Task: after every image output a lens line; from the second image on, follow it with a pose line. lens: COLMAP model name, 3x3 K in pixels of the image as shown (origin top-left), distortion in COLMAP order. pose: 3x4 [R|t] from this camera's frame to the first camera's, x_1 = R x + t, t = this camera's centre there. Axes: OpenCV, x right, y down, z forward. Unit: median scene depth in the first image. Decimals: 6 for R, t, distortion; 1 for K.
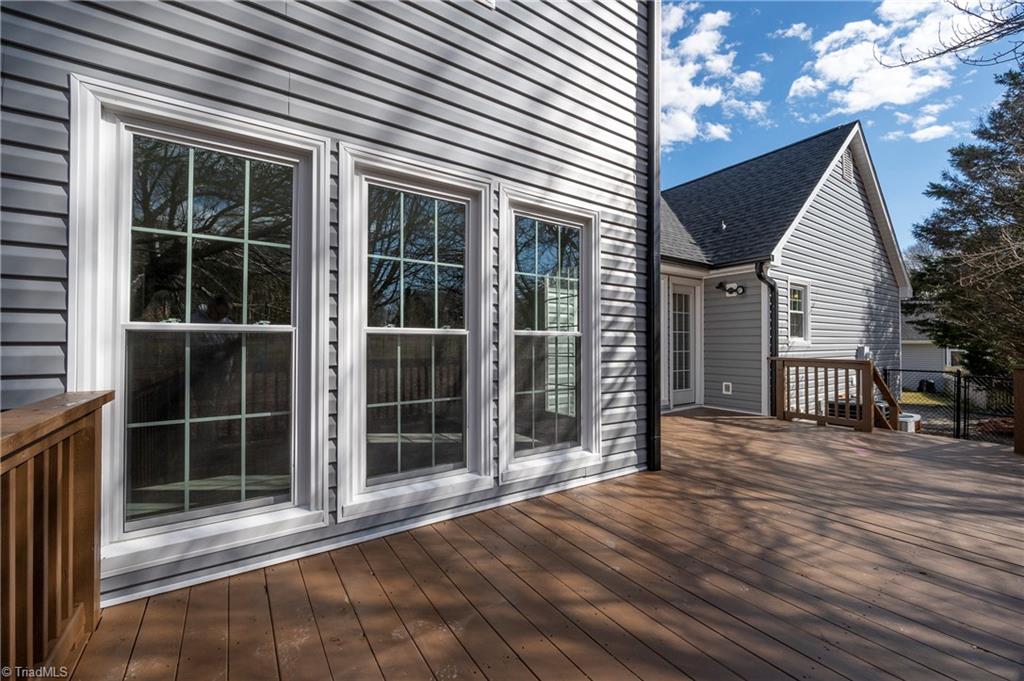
lens RADIAL K [[417.1, 0, 502.3], [0, 417.1, 340.2], [0, 0, 1]] dist [-0.004413, -0.000625]
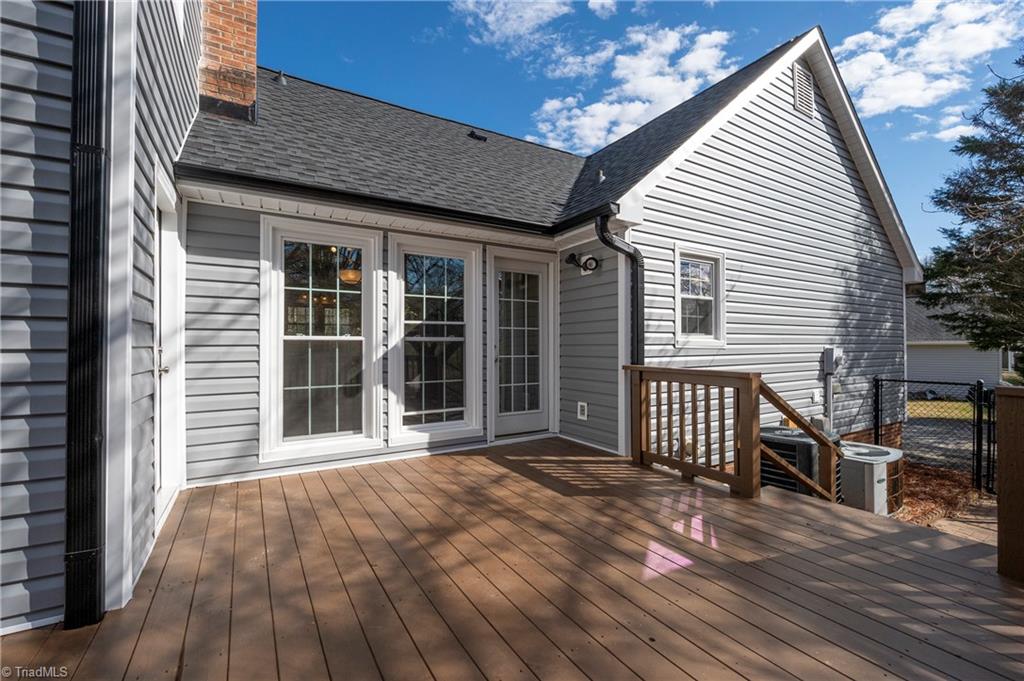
lens RADIAL K [[417.1, 0, 509.4], [0, 417.1, 343.3], [0, 0, 1]] dist [-0.004413, -0.000625]
pose [[0.997290, -0.004753, -0.073417, 0.440964], [0.004798, 0.999988, 0.000435, 0.004511], [0.073414, -0.000786, 0.997301, 0.298272]]
